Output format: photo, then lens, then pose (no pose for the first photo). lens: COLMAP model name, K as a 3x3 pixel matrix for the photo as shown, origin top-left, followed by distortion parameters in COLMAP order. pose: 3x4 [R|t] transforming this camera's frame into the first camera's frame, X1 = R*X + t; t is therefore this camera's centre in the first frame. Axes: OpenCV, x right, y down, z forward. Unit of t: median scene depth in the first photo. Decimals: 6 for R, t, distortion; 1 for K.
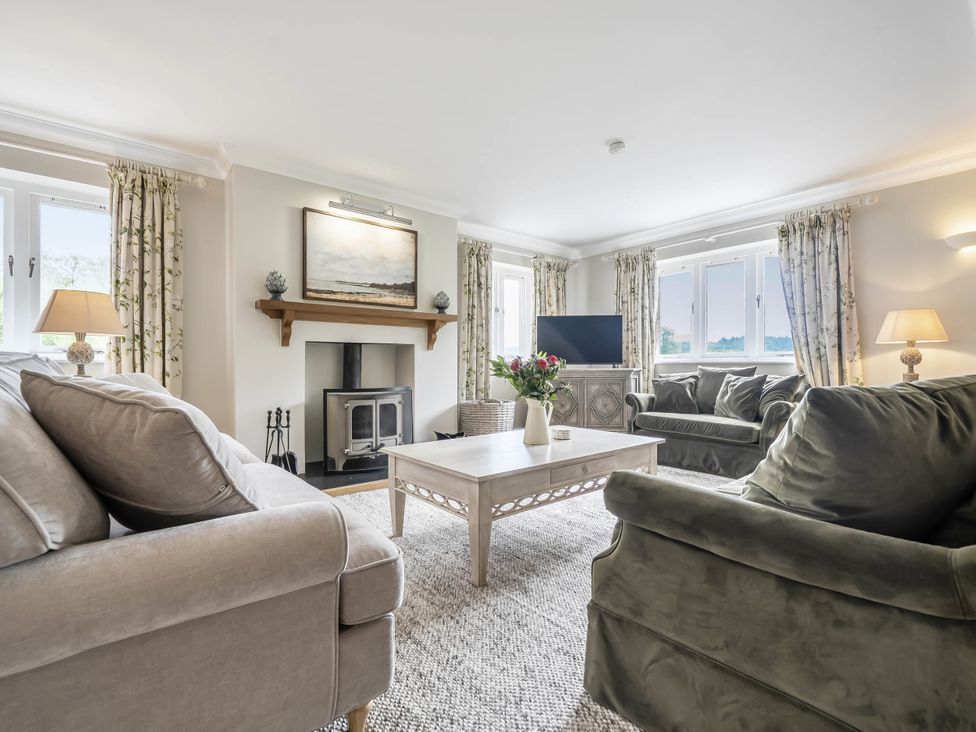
lens RADIAL K [[451.2, 0, 485.1], [0, 451.2, 365.9], [0, 0, 1]] dist [0.002837, -0.000223]
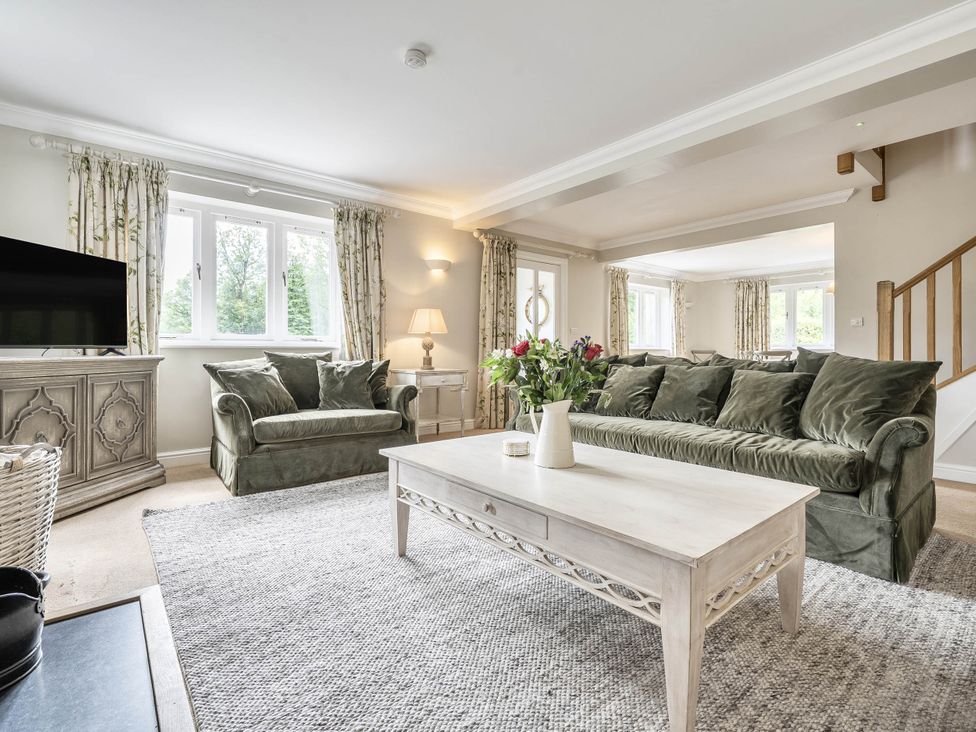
lens RADIAL K [[473.3, 0, 483.2], [0, 473.3, 351.6], [0, 0, 1]] dist [0.001642, -0.000042]
pose [[0.009704, -0.004185, 0.999944, -0.410143], [-0.000065, 0.999991, 0.004186, -0.002824], [-0.999953, -0.000106, 0.009704, 0.743514]]
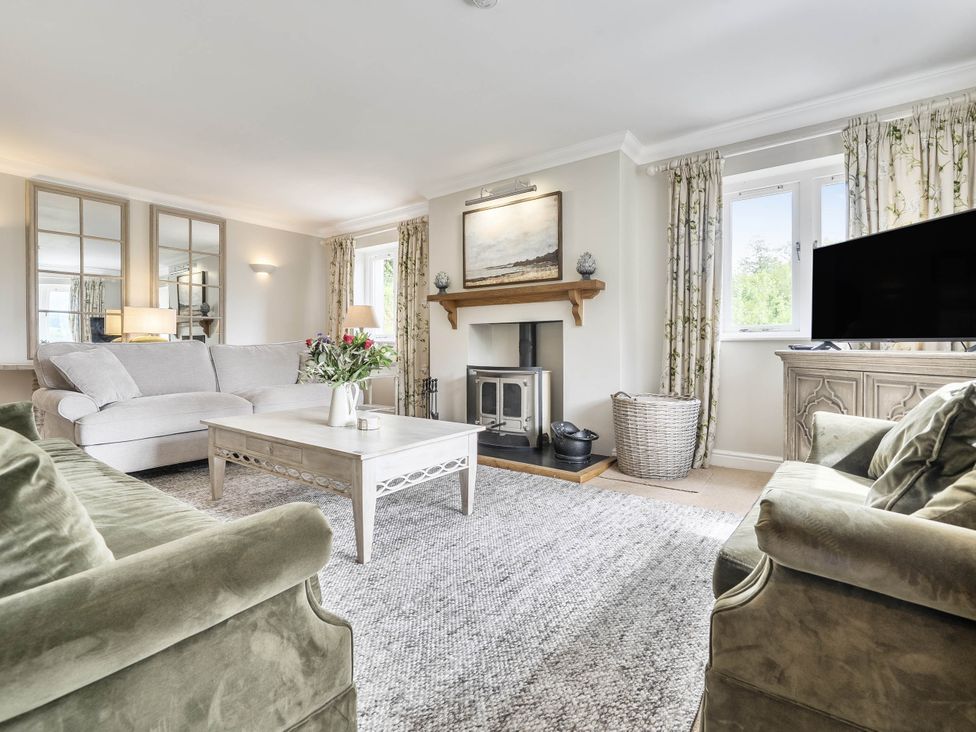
lens RADIAL K [[473.3, 0, 484.4], [0, 473.3, 349.1], [0, 0, 1]] dist [0.001642, -0.000042]
pose [[0.230820, 0.007812, -0.972965, 0.783820], [-0.002195, 0.999969, 0.007508, 0.001456], [0.972994, 0.000403, 0.230830, 0.717359]]
